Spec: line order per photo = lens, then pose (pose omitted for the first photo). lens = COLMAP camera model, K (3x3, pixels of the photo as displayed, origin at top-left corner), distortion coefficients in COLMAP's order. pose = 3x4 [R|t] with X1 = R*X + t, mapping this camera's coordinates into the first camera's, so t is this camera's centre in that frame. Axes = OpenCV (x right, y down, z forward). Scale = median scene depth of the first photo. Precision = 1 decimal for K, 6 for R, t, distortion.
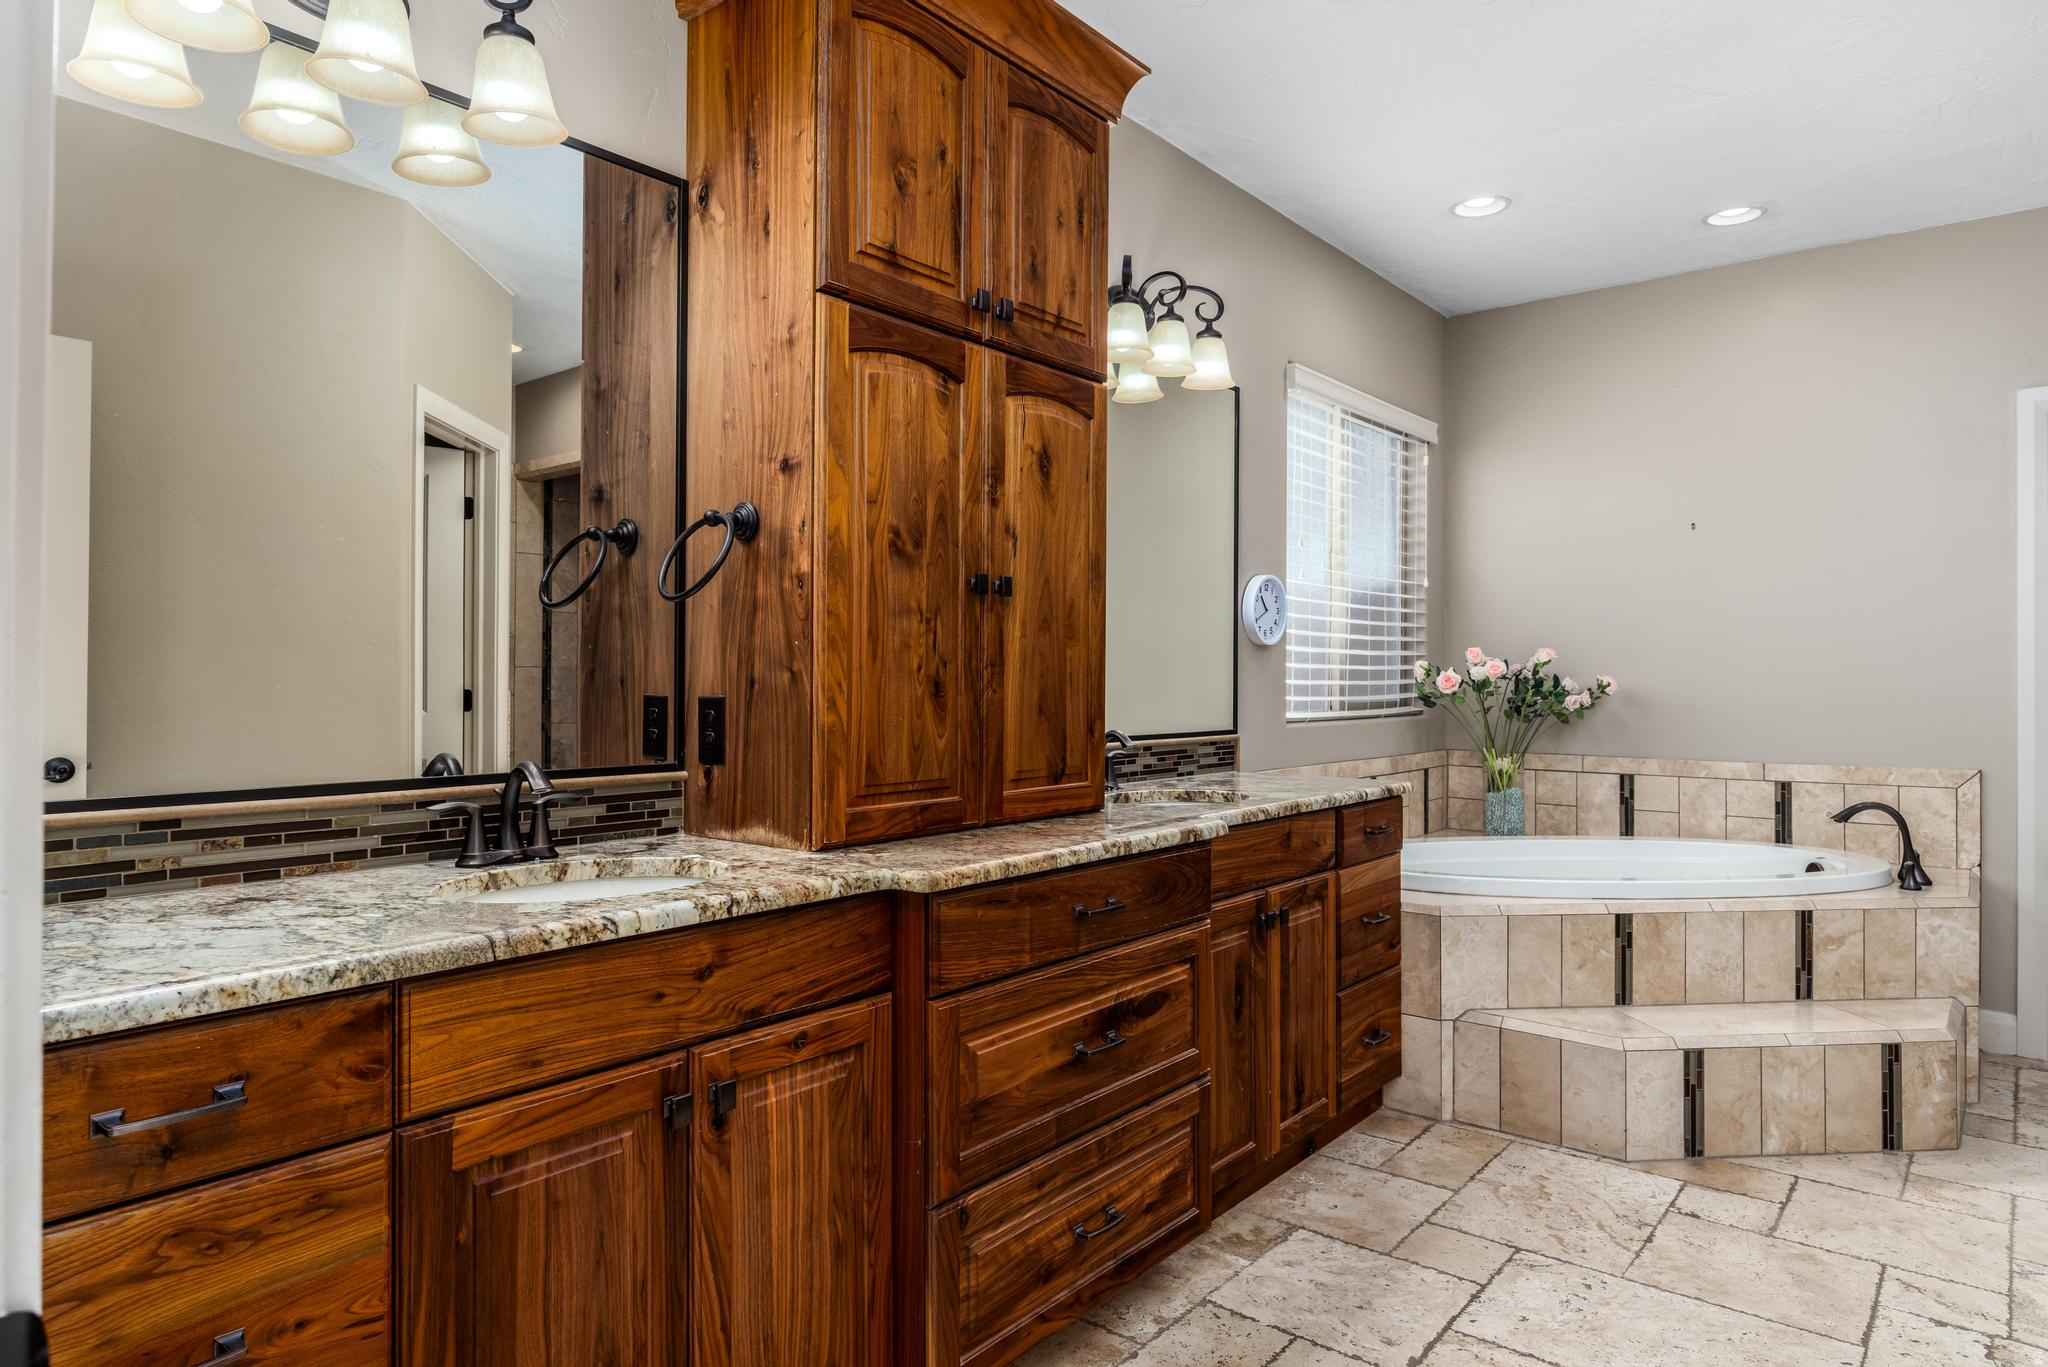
lens RADIAL K [[1221.4, 0, 1024.0], [0, 1221.4, 683.5], [0, 0, 1]] dist [-0.003014, -0.002503]
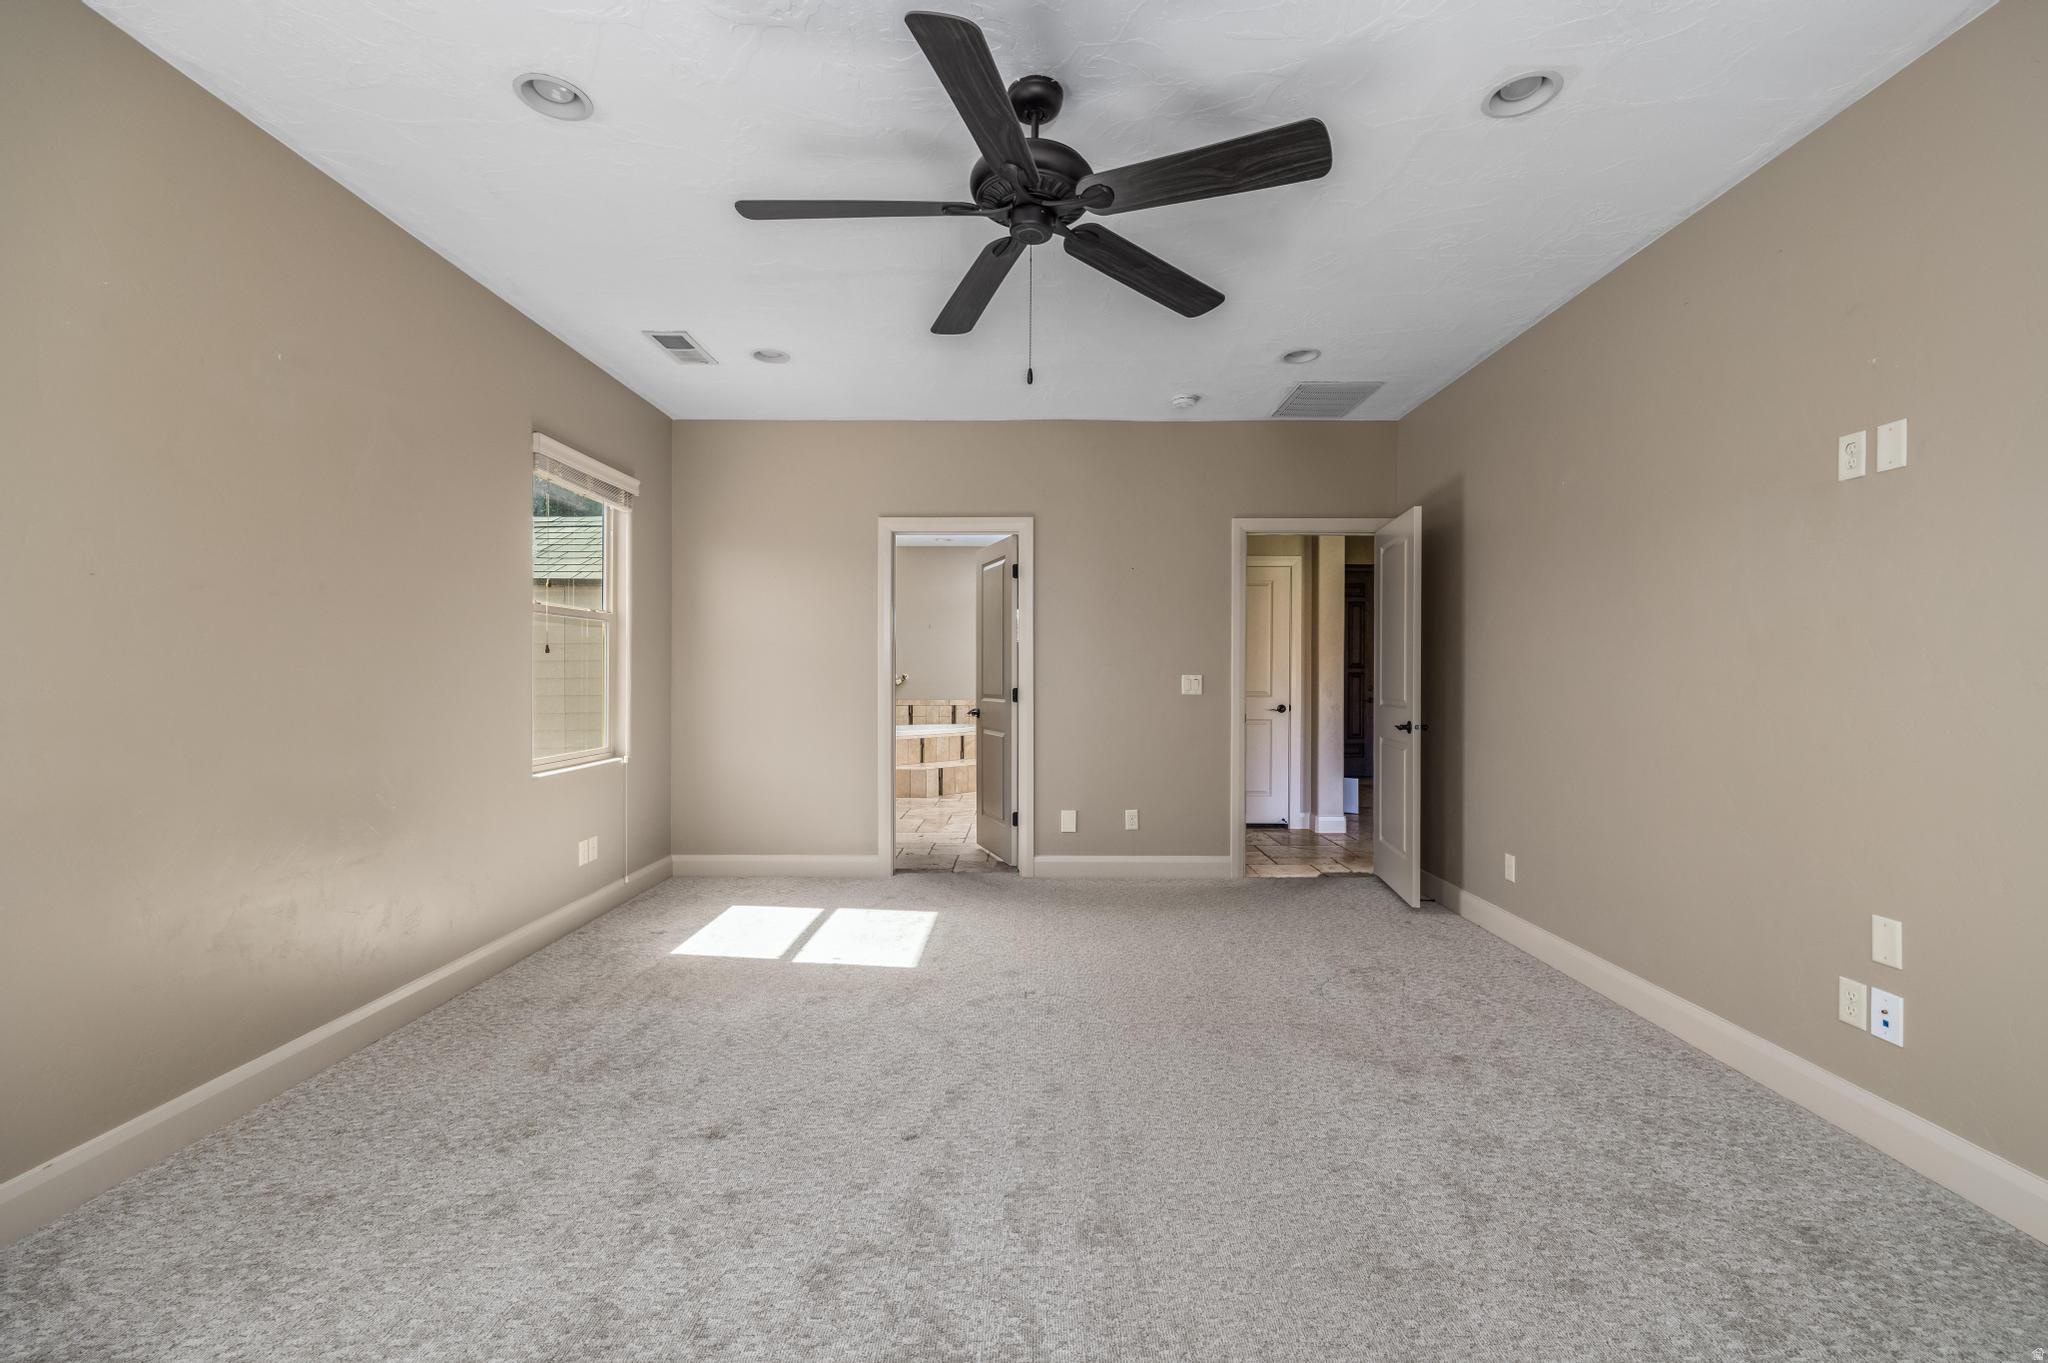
lens RADIAL K [[854.6, 0, 1024.0], [0, 854.6, 681.5], [0, 0, 1]] dist [-0.001224, 0.000254]
pose [[0.780916, -0.004666, 0.624618, -0.876396], [0.001775, 0.999985, 0.005251, 0.004065], [-0.624633, -0.002992, 0.780913, -1.205283]]
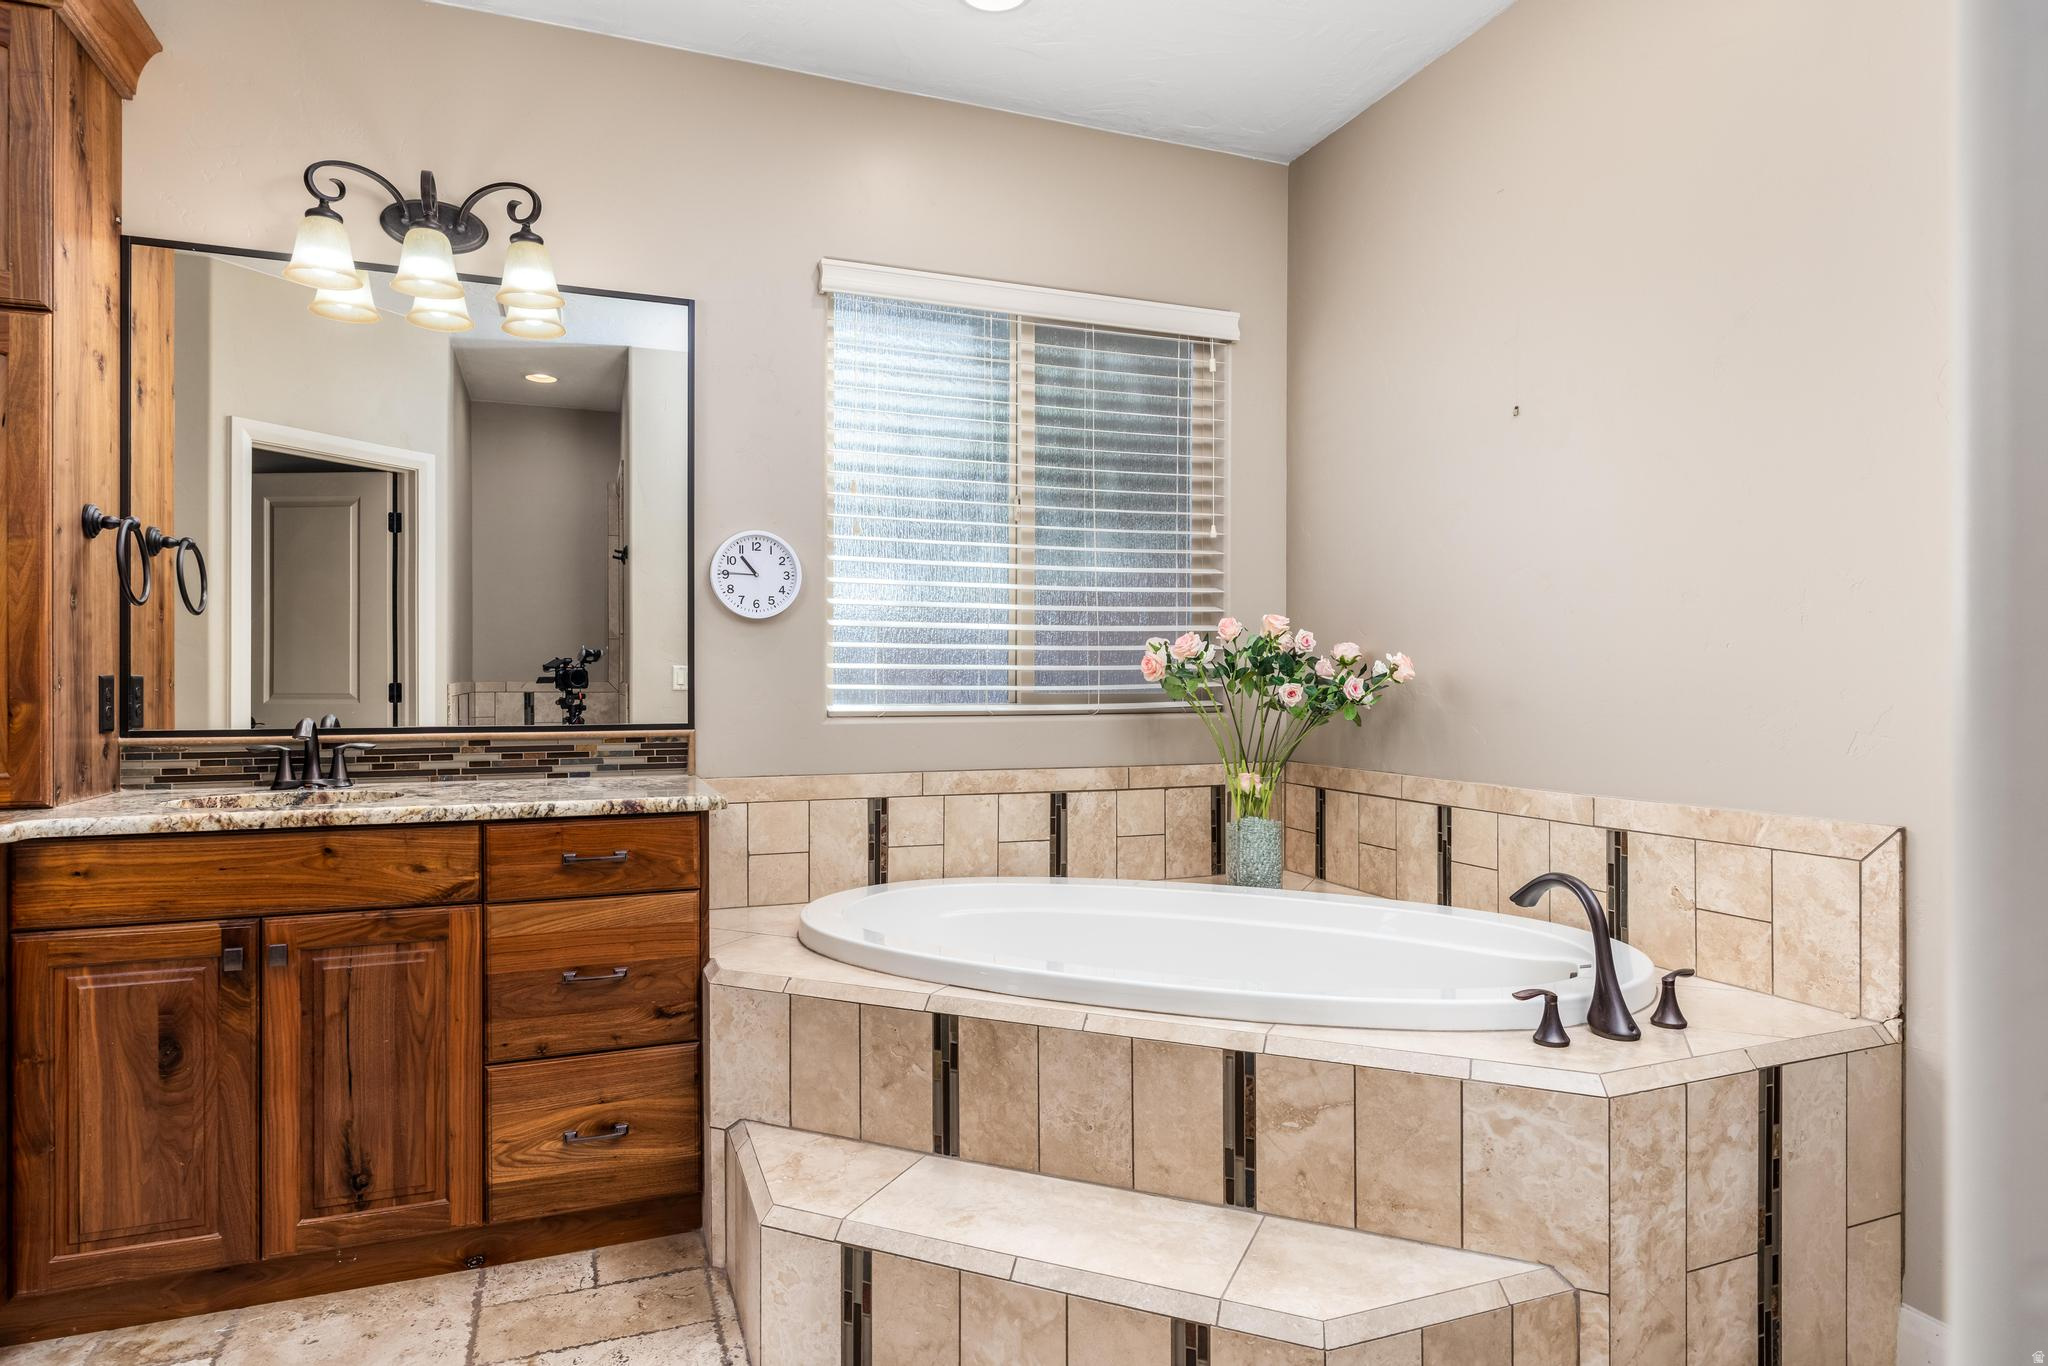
lens RADIAL K [[1184.1, 0, 1024.0], [0, 1184.1, 683.0], [0, 0, 1]] dist [-0.002270, -0.001846]
pose [[0.874366, -0.002100, -0.485262, 0.826674], [0.001296, 0.999997, -0.001993, 0.014107], [0.485265, 0.001113, 0.874366, 0.466916]]
